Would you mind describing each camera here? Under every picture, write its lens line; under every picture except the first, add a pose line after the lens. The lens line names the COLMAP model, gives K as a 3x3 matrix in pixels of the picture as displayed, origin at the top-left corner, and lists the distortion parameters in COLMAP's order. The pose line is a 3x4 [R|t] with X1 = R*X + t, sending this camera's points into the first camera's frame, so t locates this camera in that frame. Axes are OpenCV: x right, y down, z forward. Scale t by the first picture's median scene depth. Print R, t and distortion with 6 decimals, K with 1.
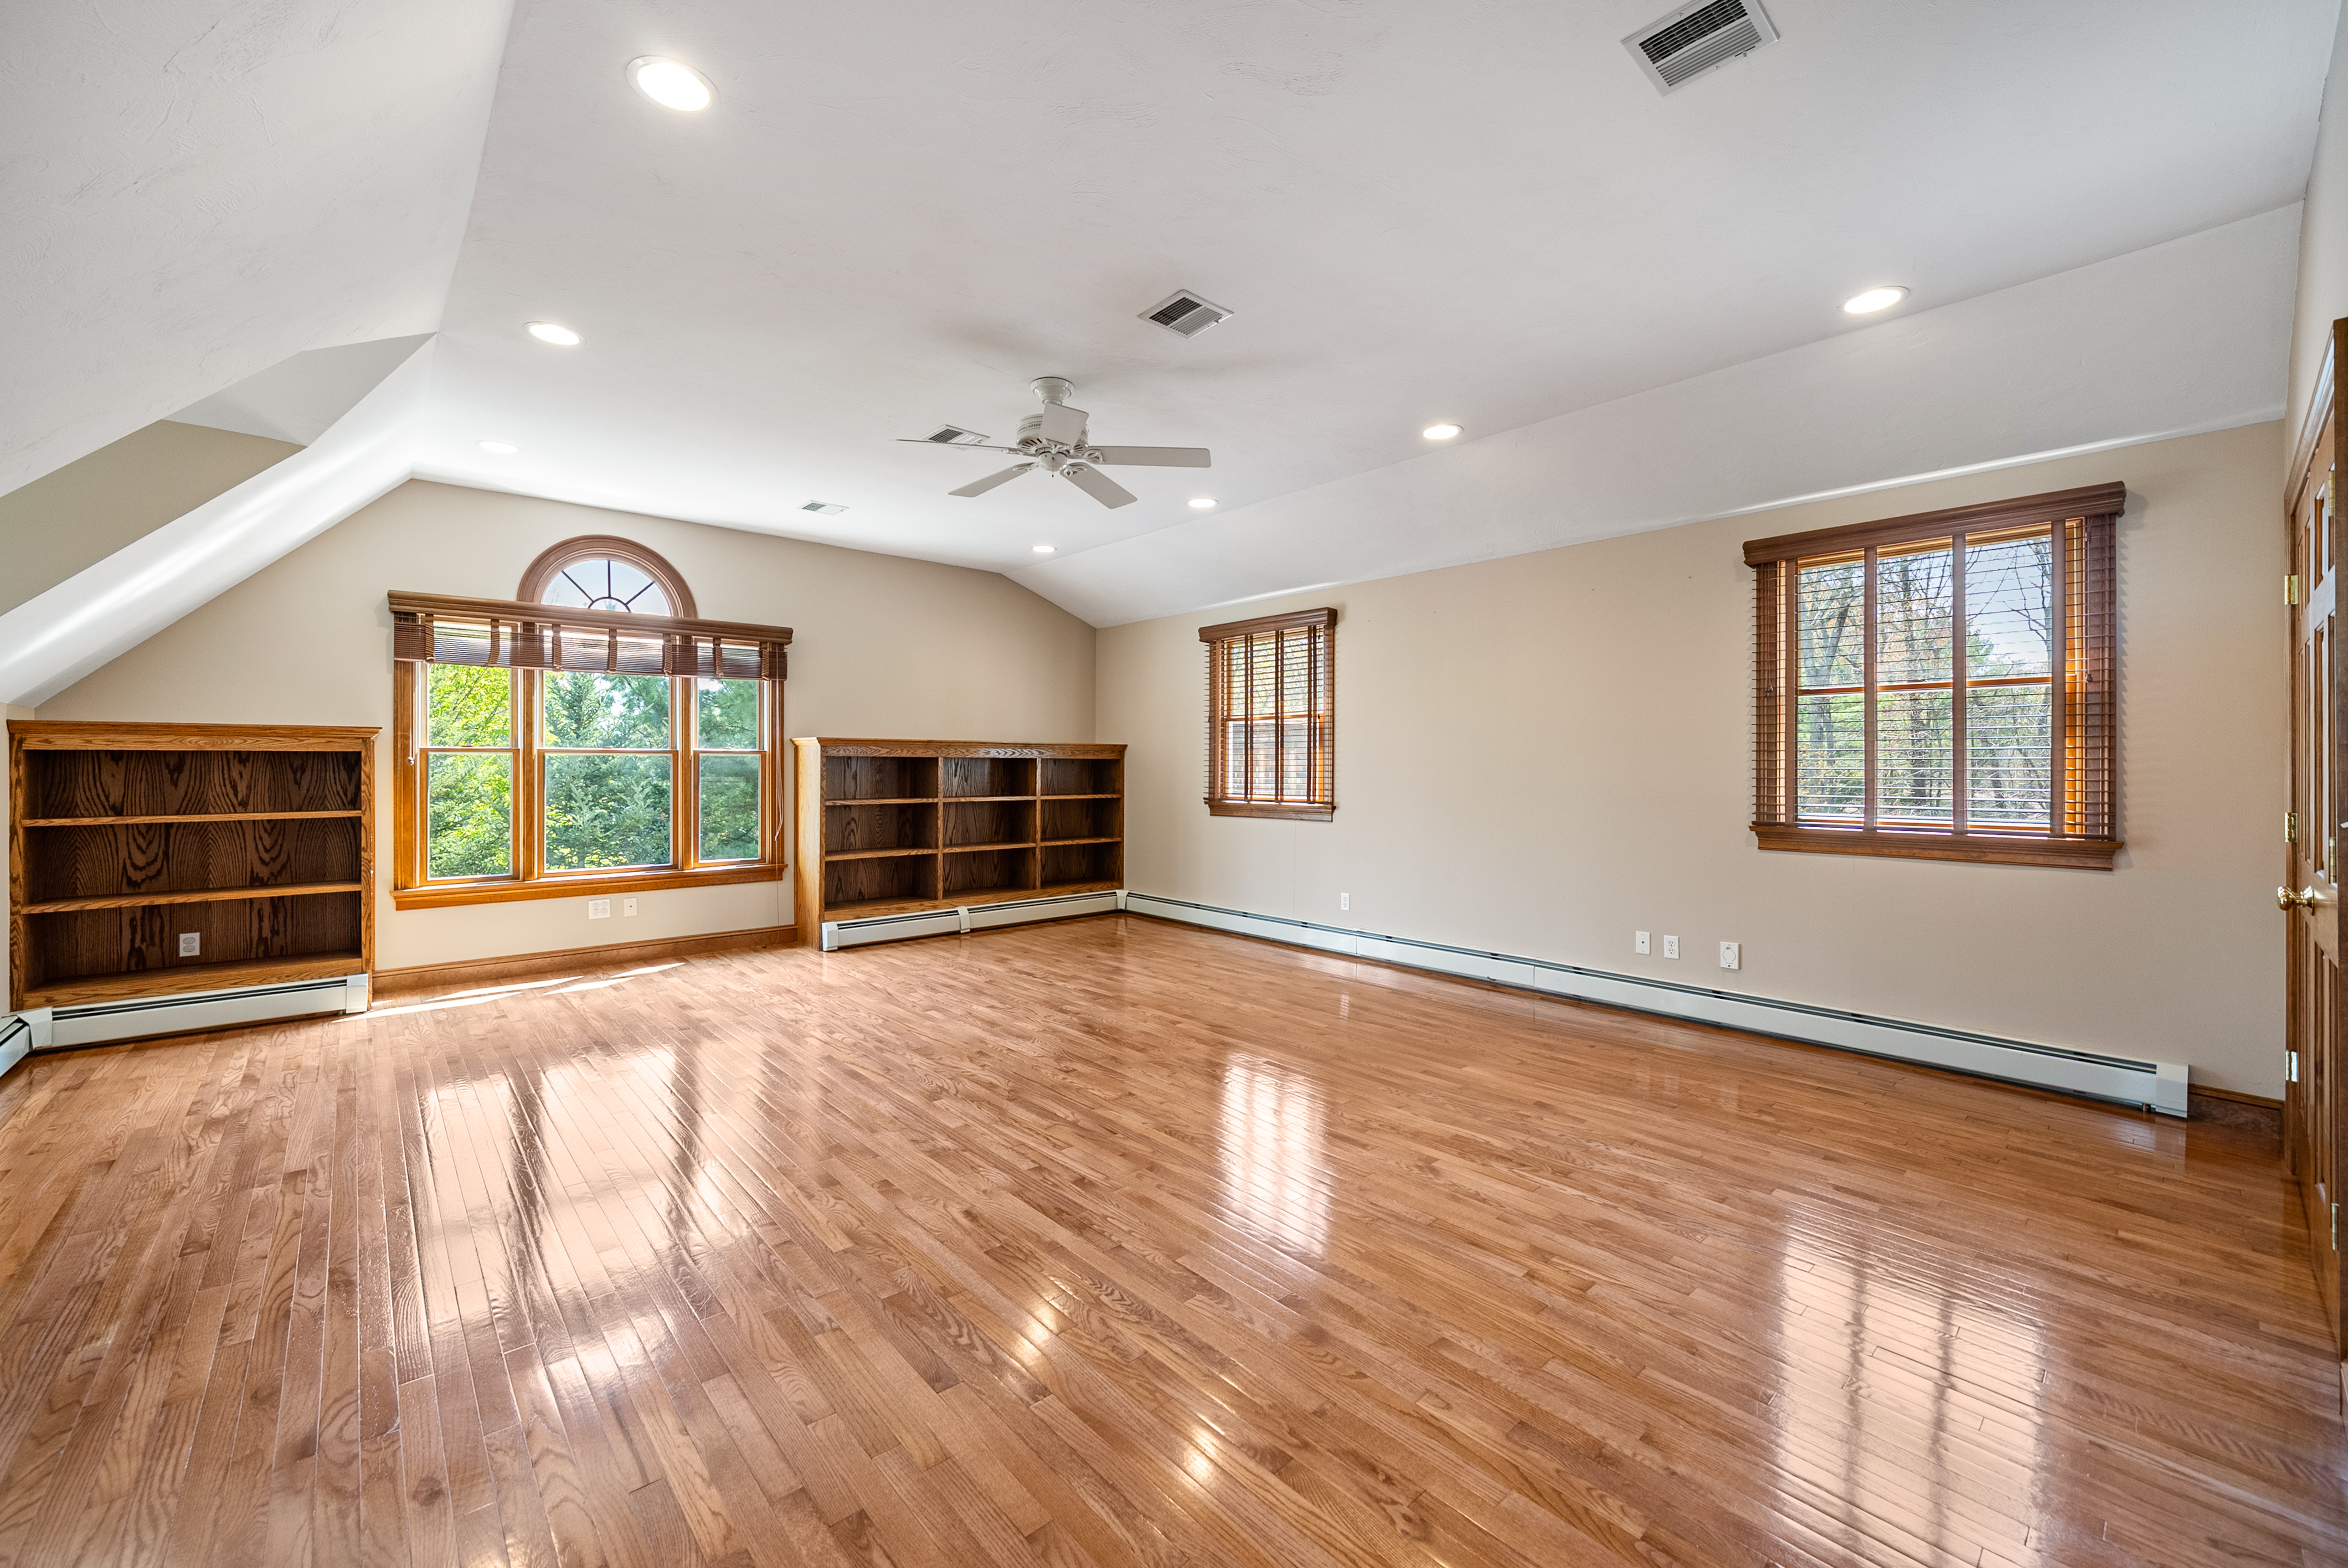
lens RADIAL K [[923.6, 0, 1177.0], [0, 923.6, 771.8], [0, 0, 1]] dist [-0.001413, -0.000200]
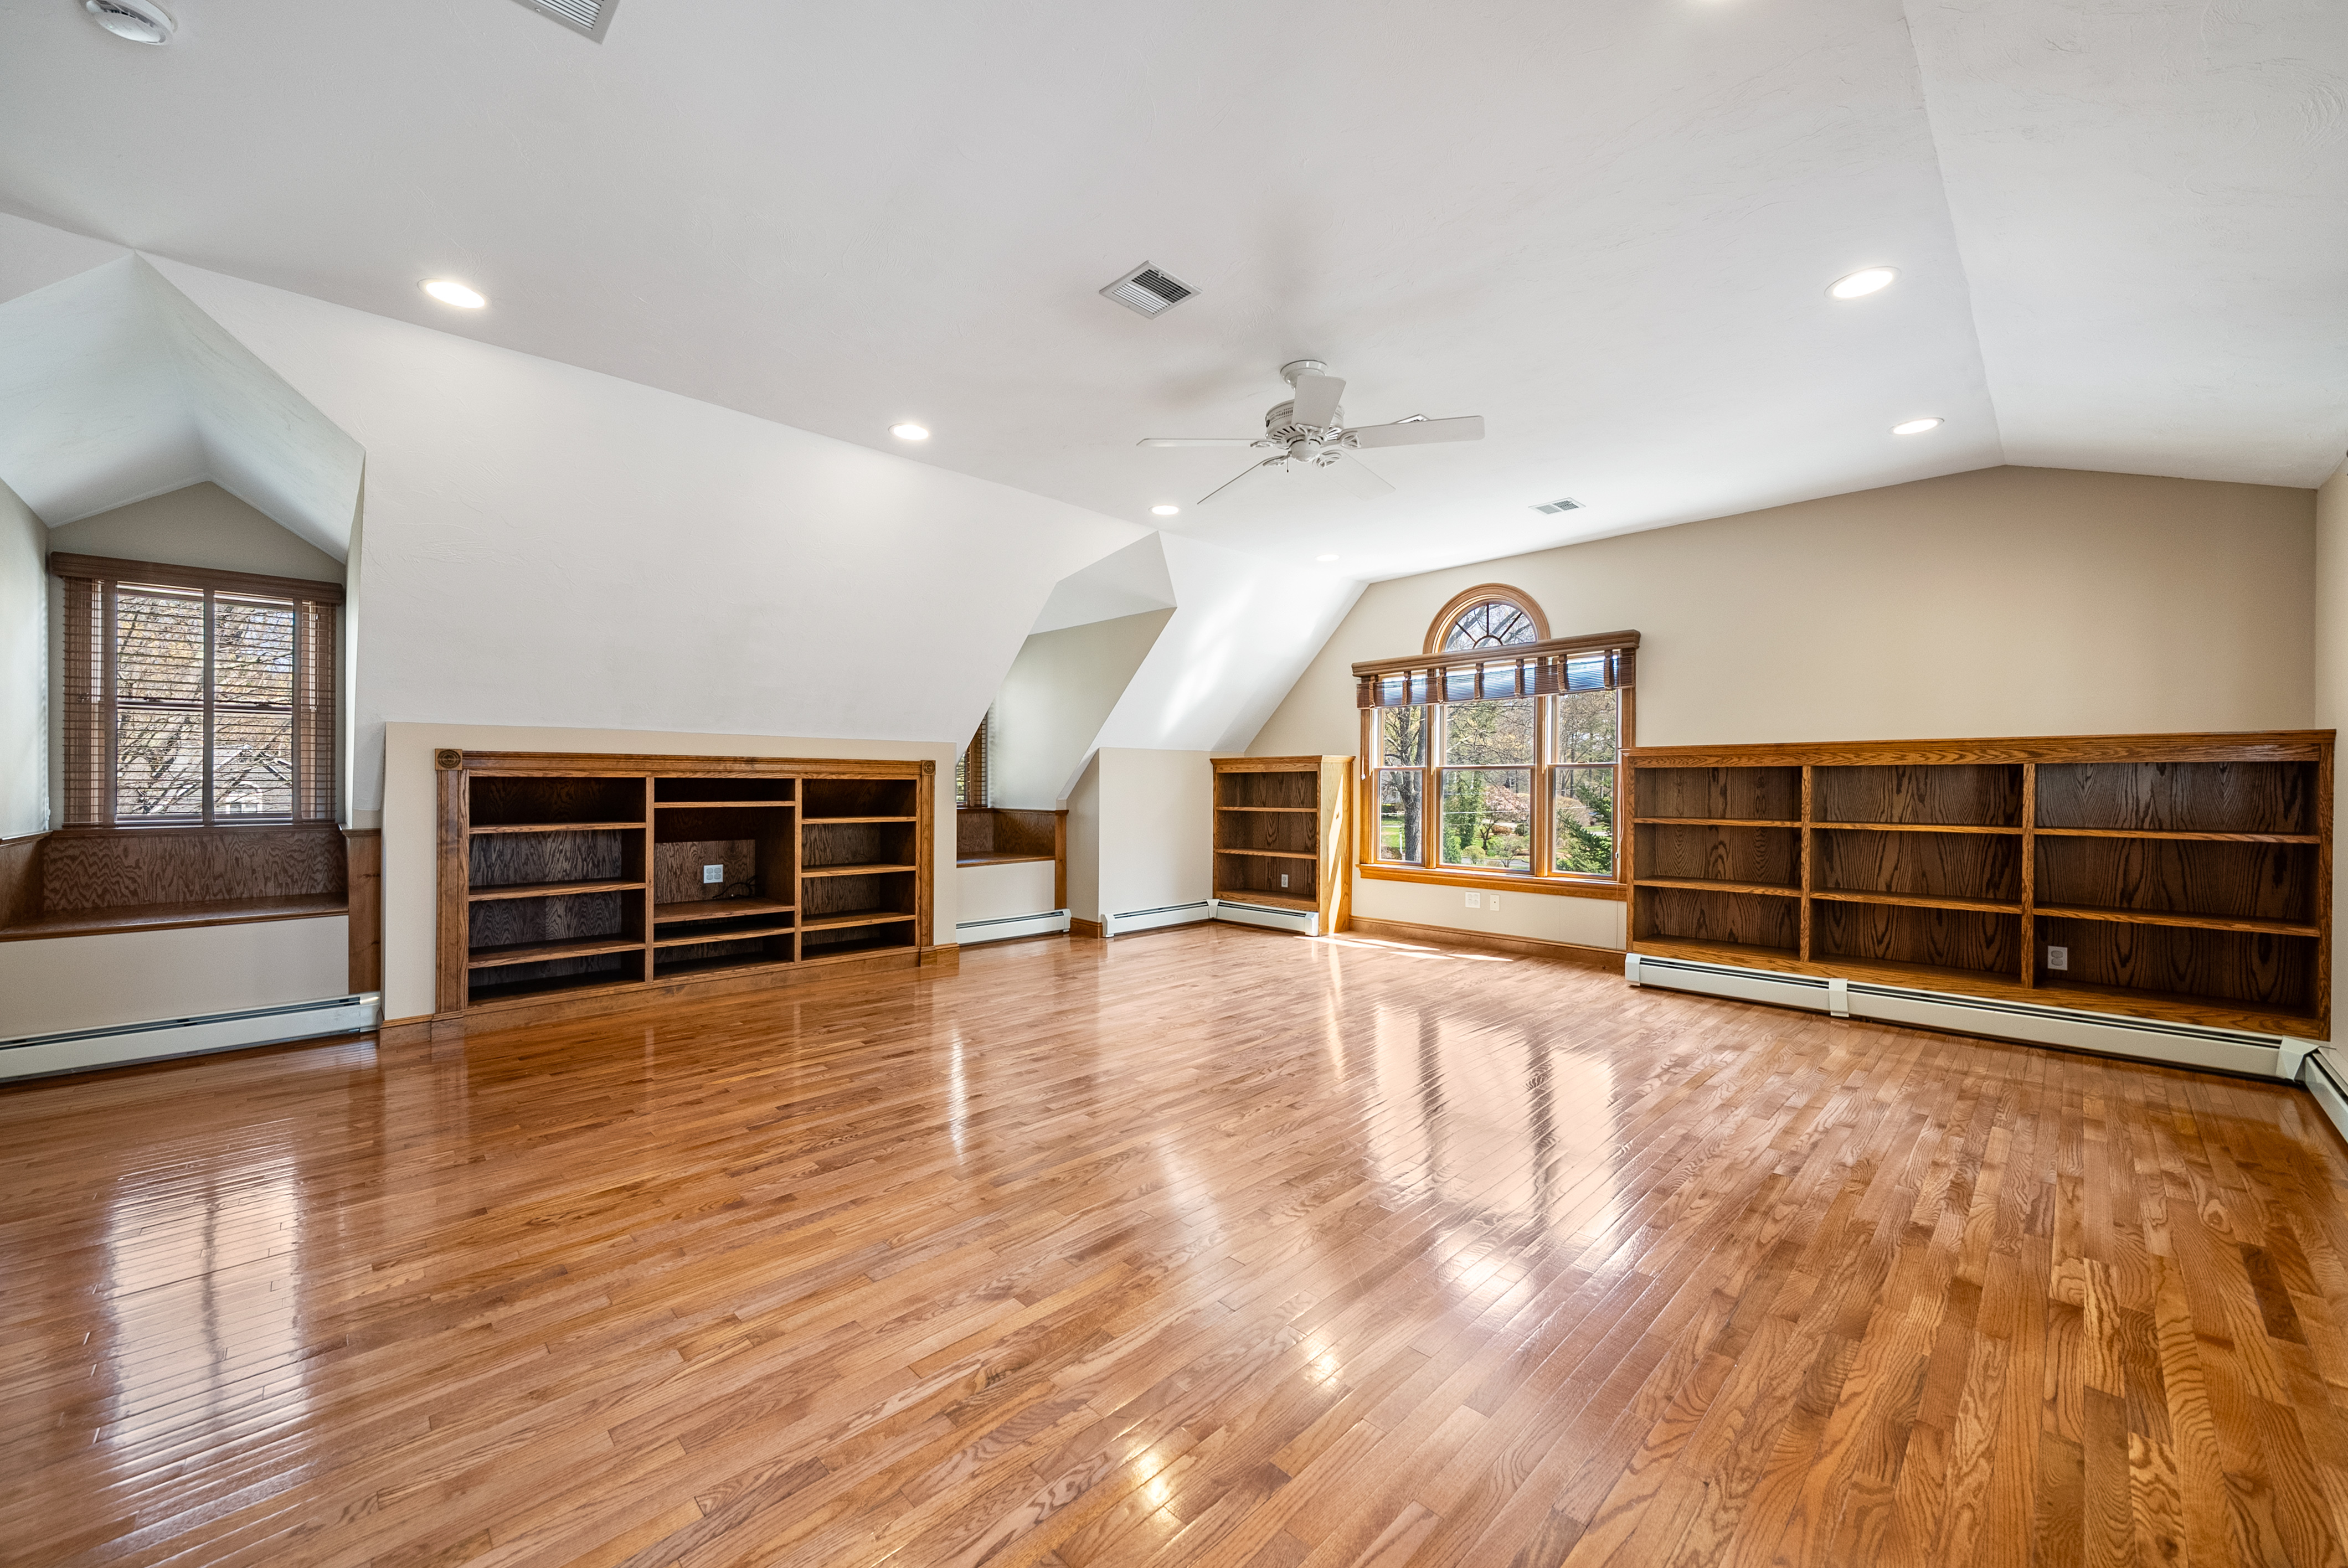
lens RADIAL K [[896.6, 0, 1164.6], [0, 896.6, 787.3], [0, 0, 1]] dist [-0.005414, 0.000407]
pose [[0.028496, 0.004648, -0.999583, 0.645733], [-0.005777, 0.999973, 0.004485, 0.000626], [0.999577, 0.005647, 0.028522, 0.701954]]
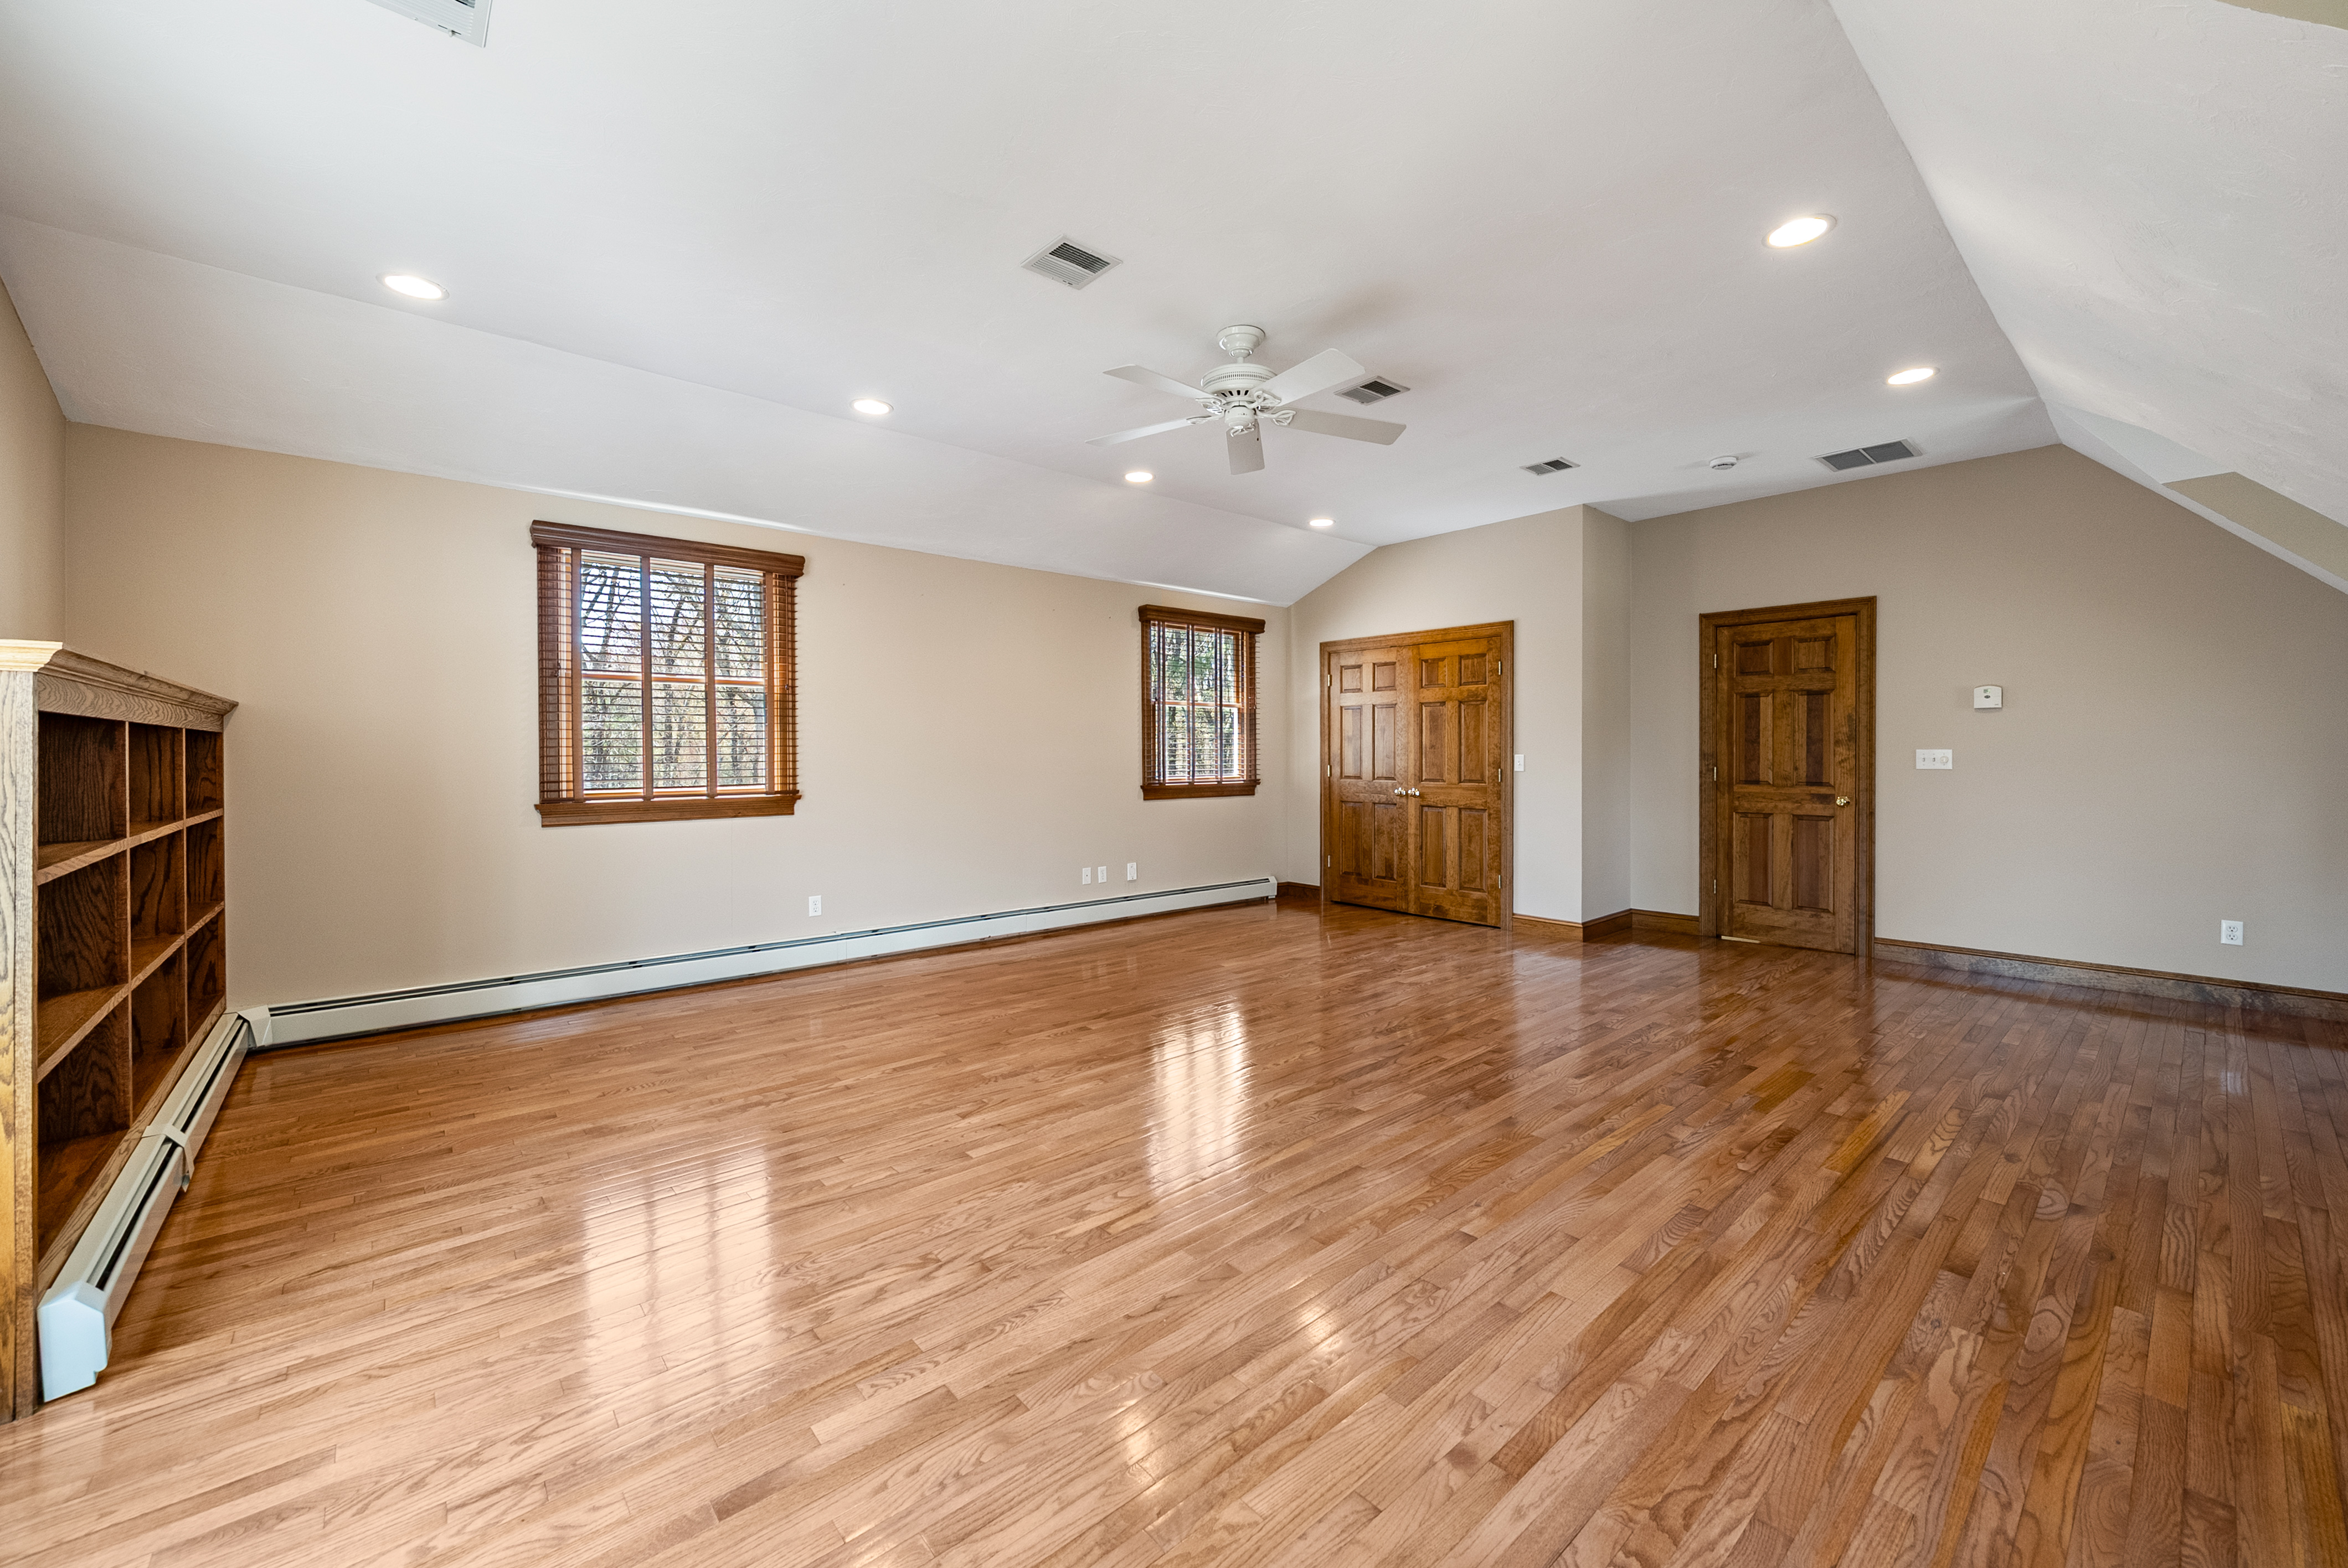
lens RADIAL K [[896.6, 0, 1182.9], [0, 896.6, 759.1], [0, 0, 1]] dist [-0.005414, 0.000407]
pose [[0.019962, -0.011782, 0.999731, -0.872543], [0.006721, 0.999910, 0.011650, -0.003913], [-0.999778, 0.006487, 0.020040, 0.875252]]
